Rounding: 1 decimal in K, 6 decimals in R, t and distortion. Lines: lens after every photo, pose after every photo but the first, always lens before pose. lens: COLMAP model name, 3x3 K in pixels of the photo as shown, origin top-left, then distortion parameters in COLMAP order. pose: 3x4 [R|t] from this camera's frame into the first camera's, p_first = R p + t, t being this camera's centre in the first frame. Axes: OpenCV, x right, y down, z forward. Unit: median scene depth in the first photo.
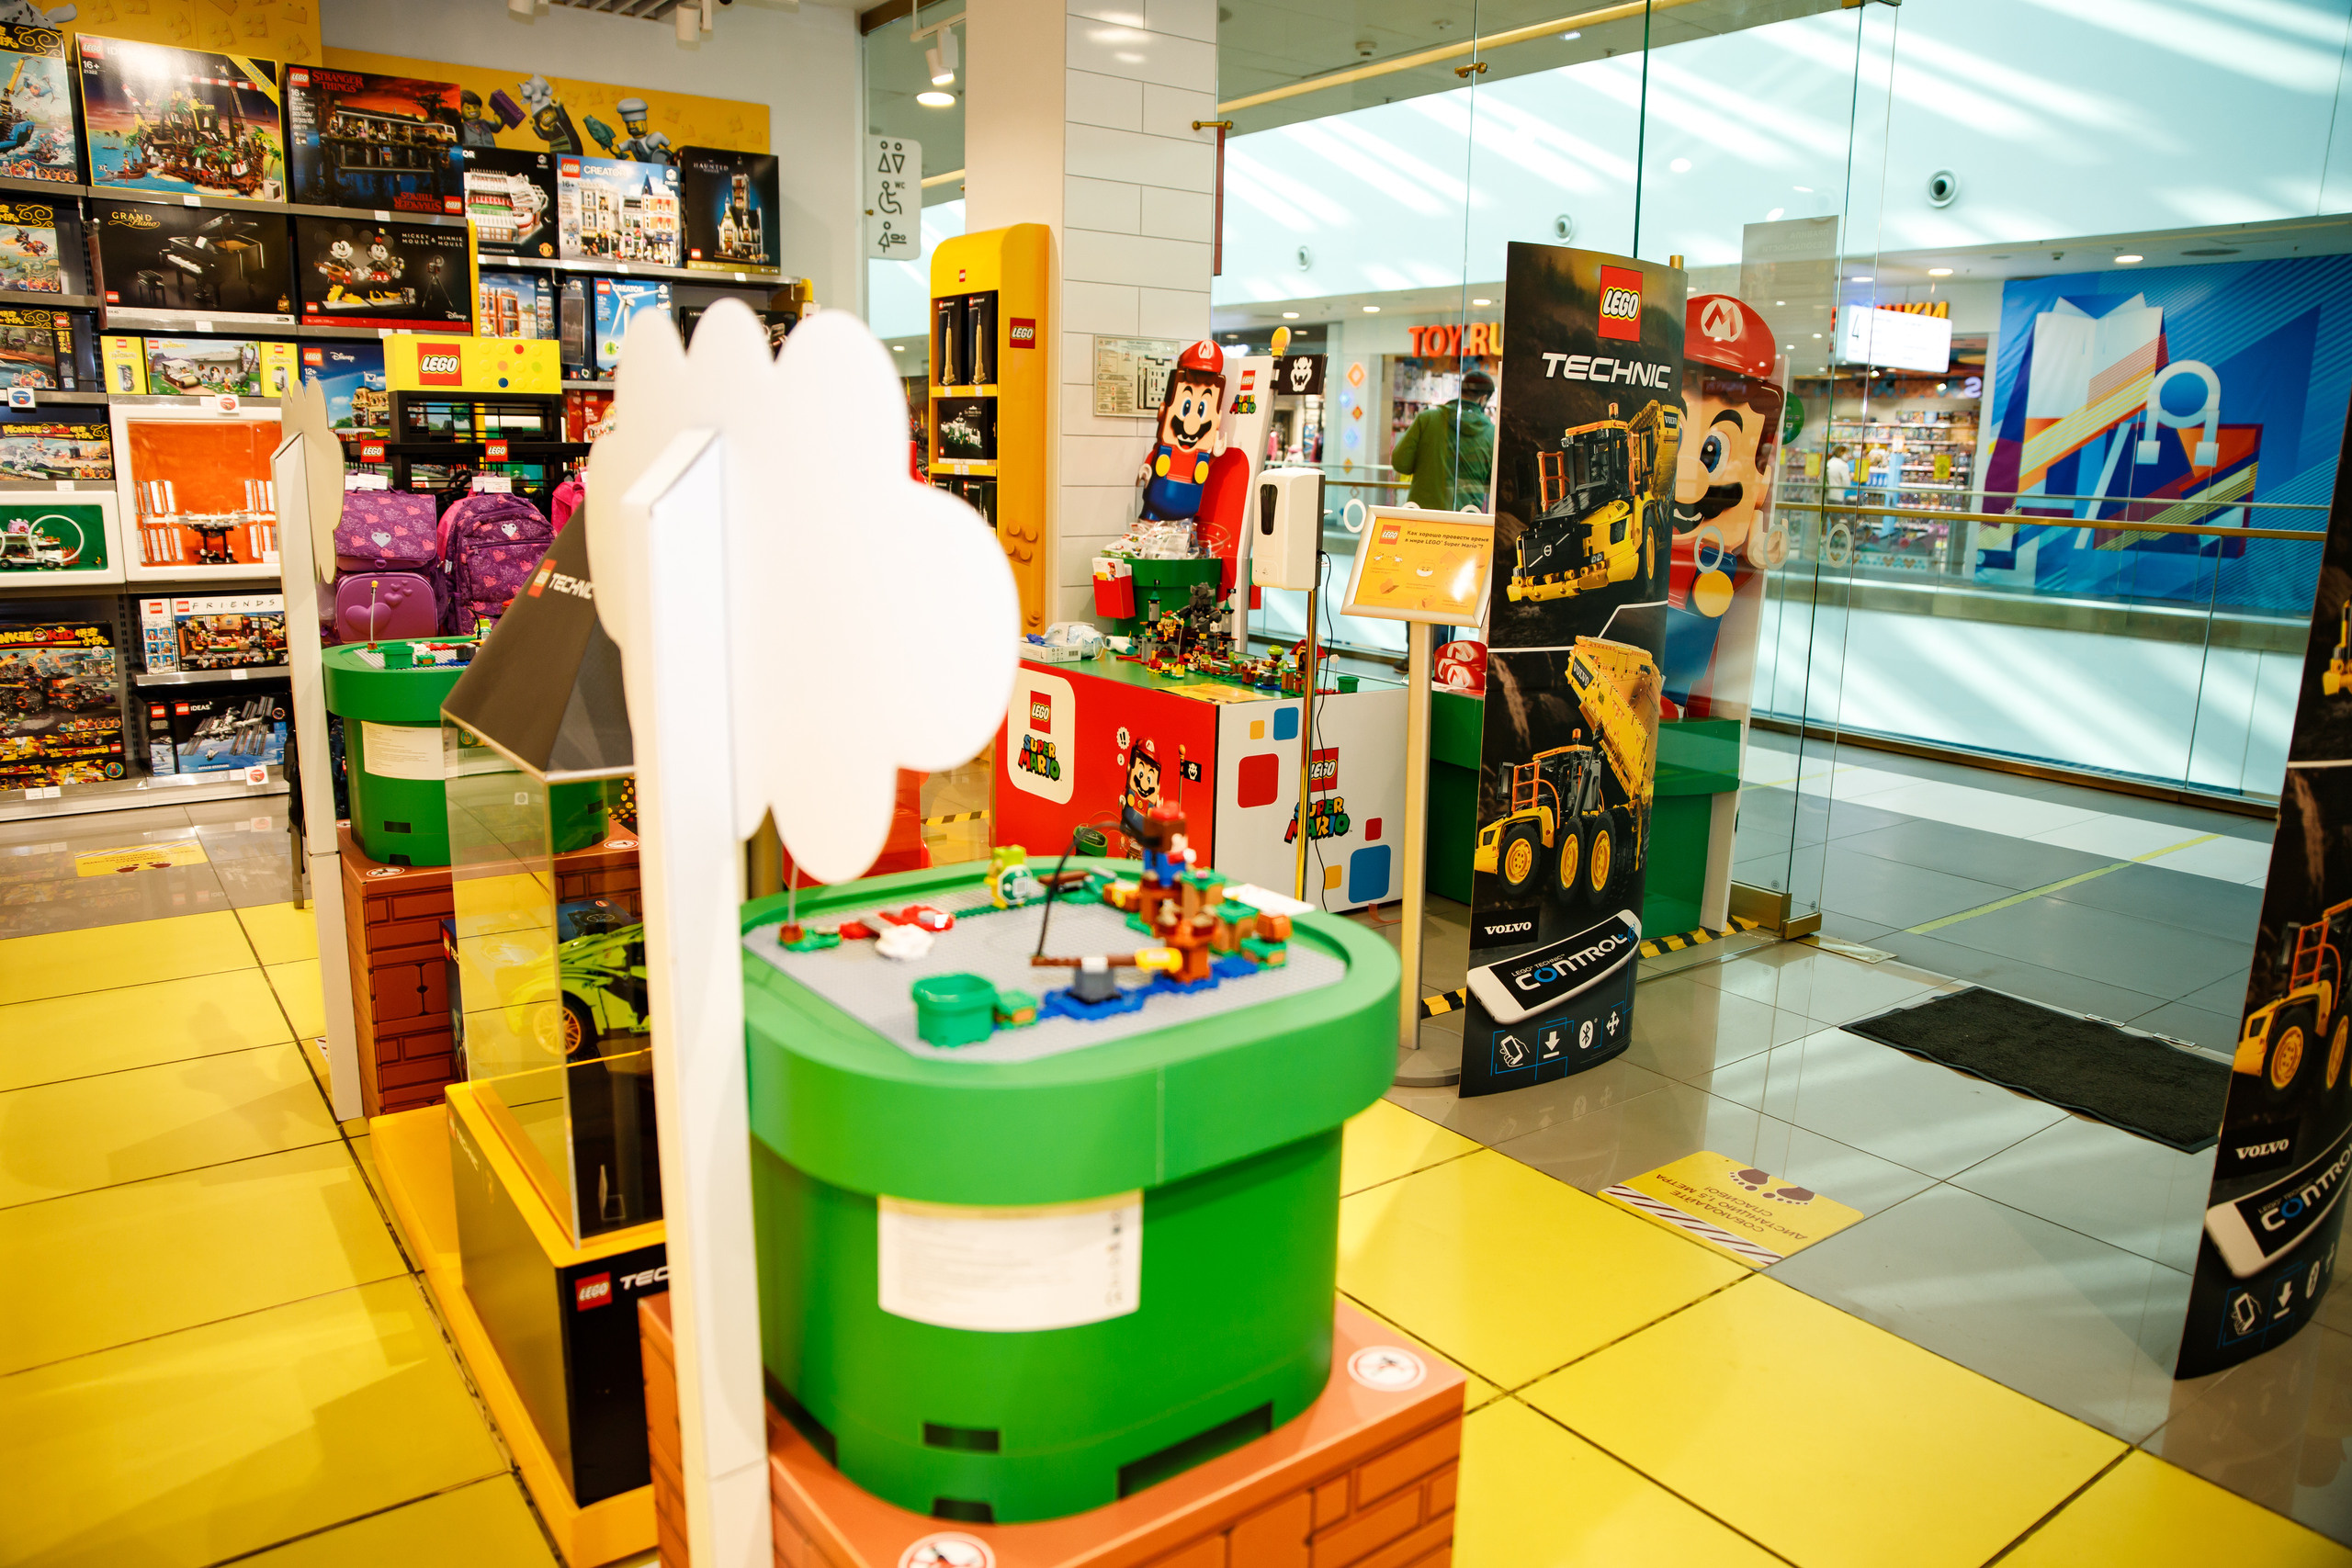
lens RADIAL K [[1621.1, 0, 1176.0], [0, 1621.1, 784.0], [0, 0, 1]] dist [-0.142262, 0.110999]
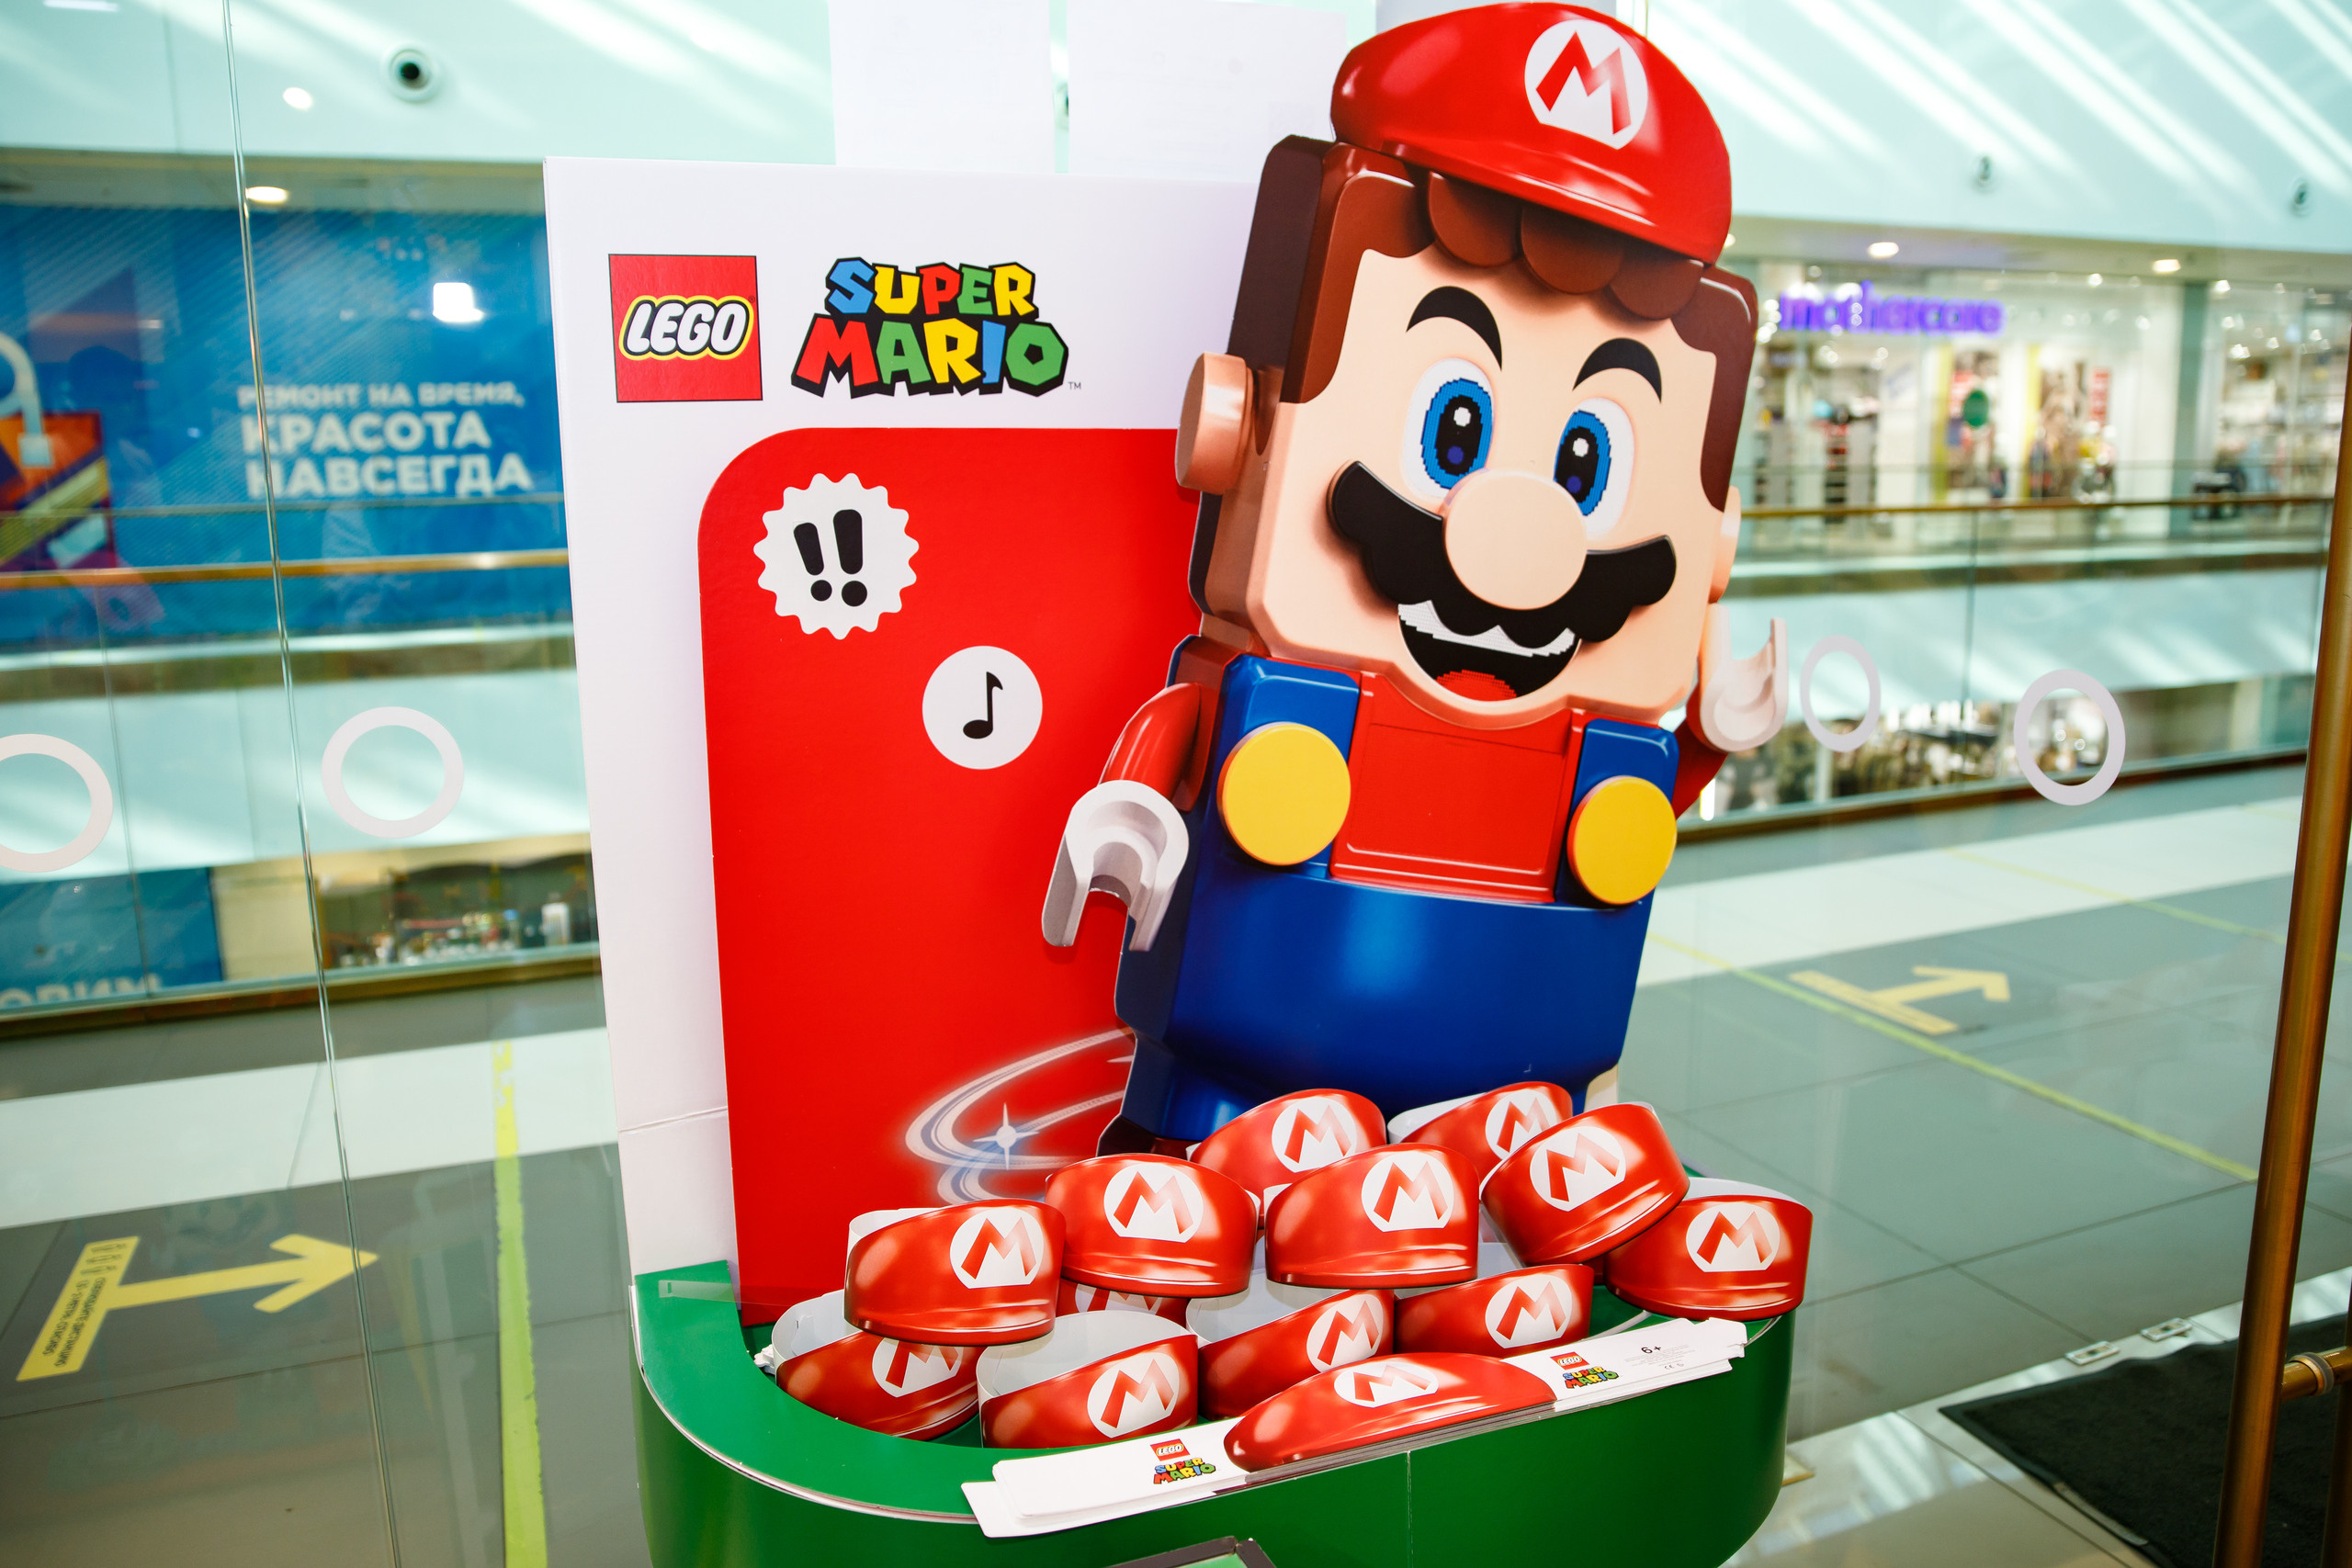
lens RADIAL K [[1750.0, 0, 1196.7], [0, 1750.0, 781.4], [0, 0, 1]] dist [-0.136610, 0.099304]
pose [[0.246374, -0.204682, 0.947315, -0.046765], [0.218800, 0.963957, 0.151373, -0.156389], [-0.944154, 0.169978, 0.282278, 0.711024]]
